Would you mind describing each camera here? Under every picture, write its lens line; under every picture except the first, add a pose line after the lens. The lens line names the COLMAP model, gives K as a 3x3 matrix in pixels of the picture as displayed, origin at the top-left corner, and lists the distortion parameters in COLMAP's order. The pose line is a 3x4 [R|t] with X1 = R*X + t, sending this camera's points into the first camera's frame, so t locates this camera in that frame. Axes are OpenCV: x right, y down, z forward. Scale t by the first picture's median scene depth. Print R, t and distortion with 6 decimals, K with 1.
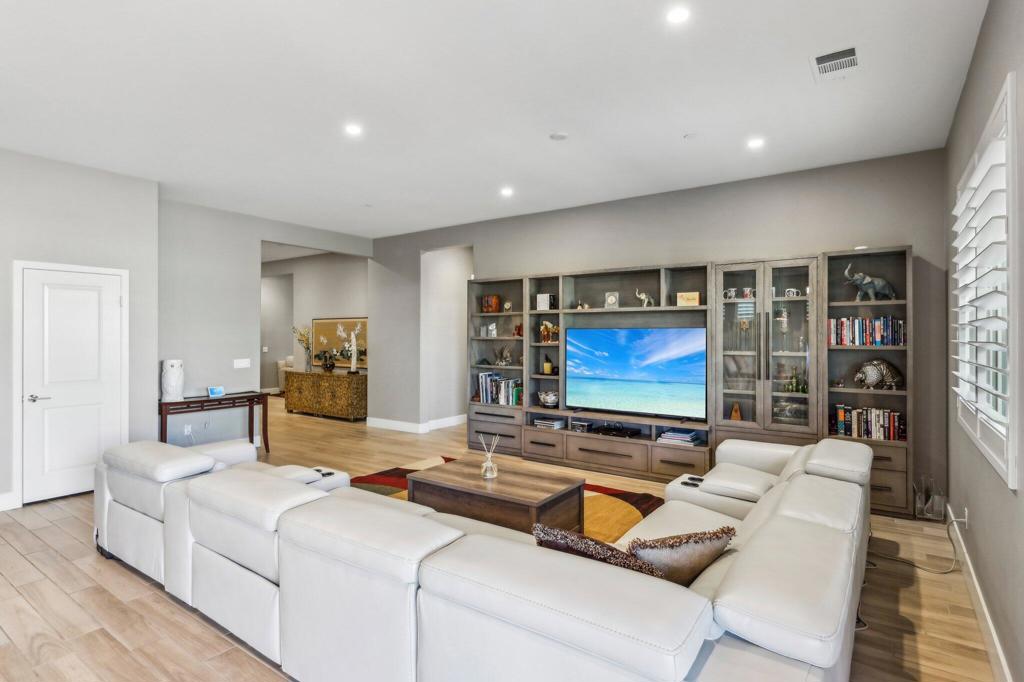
lens RADIAL K [[527.4, 0, 504.7], [0, 527.4, 330.6], [0, 0, 1]] dist [-0.000060, -0.000846]
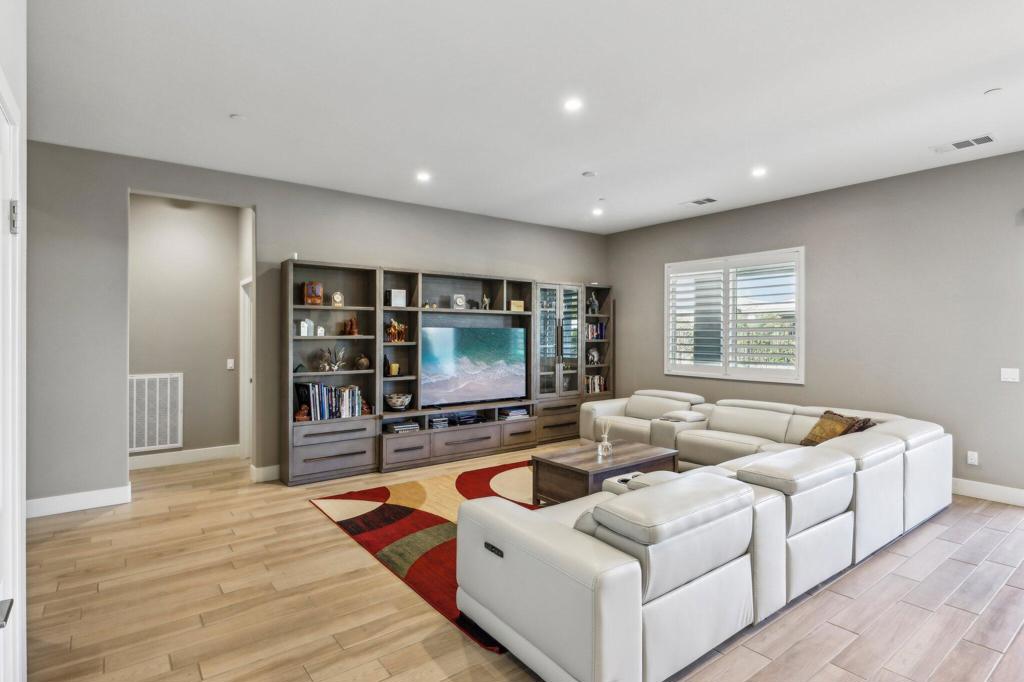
lens RADIAL K [[527.4, 0, 507.1], [0, 527.4, 335.6], [0, 0, 1]] dist [-0.000060, -0.000846]
pose [[0.296852, -0.000759, 0.954923, -0.878962], [-0.006086, 0.999978, 0.002686, 0.009592], [-0.954904, -0.006609, 0.296841, 0.626895]]
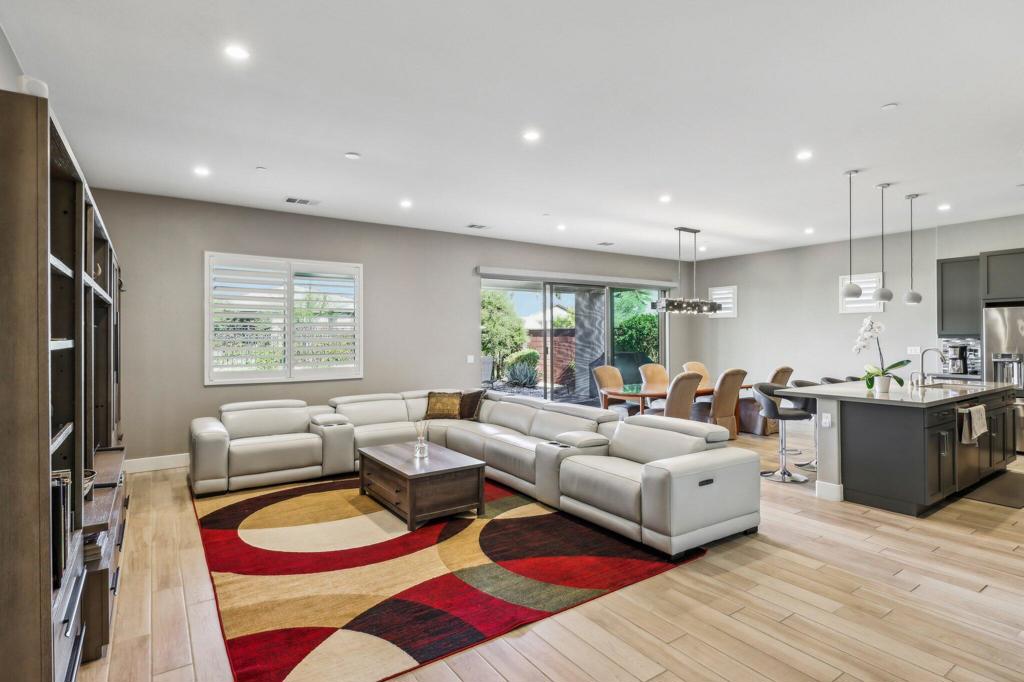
lens RADIAL K [[519.7, 0, 512.6], [0, 519.7, 336.4], [0, 0, 1]] dist [0.016943, -0.004009]
pose [[-0.943198, 0.001989, 0.332226, -0.443448], [0.000047, 0.999983, -0.005853, 0.013205], [-0.332232, -0.005505, -0.943182, 1.468049]]
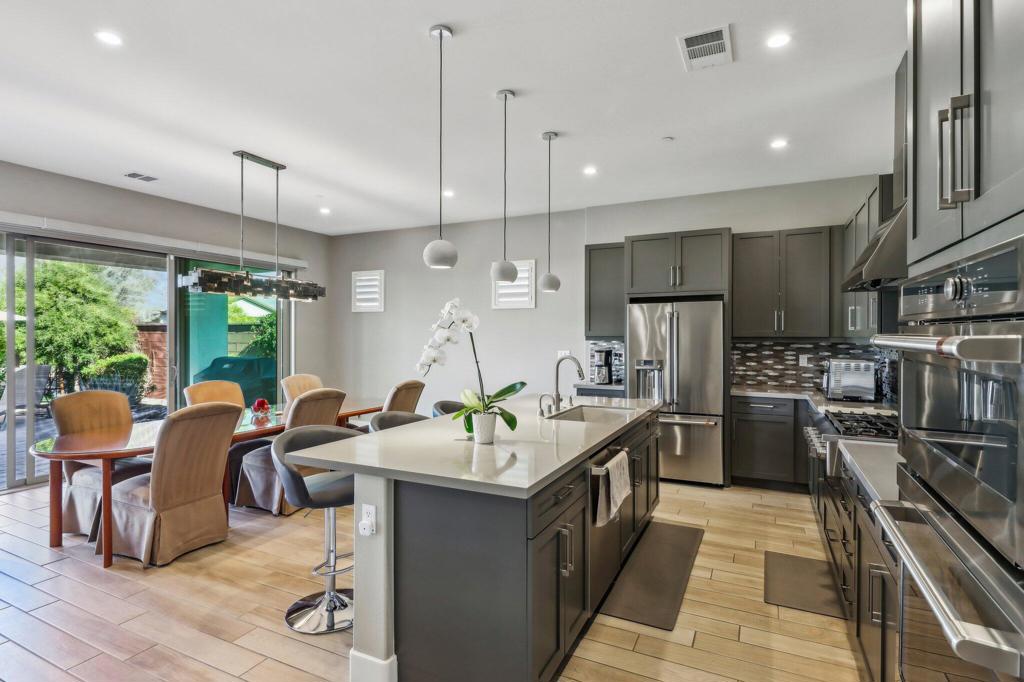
lens RADIAL K [[519.7, 0, 503.8], [0, 519.7, 338.2], [0, 0, 1]] dist [0.016943, -0.004009]
pose [[-0.987543, -0.004390, -0.157285, -0.684908], [-0.004051, 0.999989, -0.002479, 0.008870], [0.157295, -0.001811, -0.987550, 0.887172]]
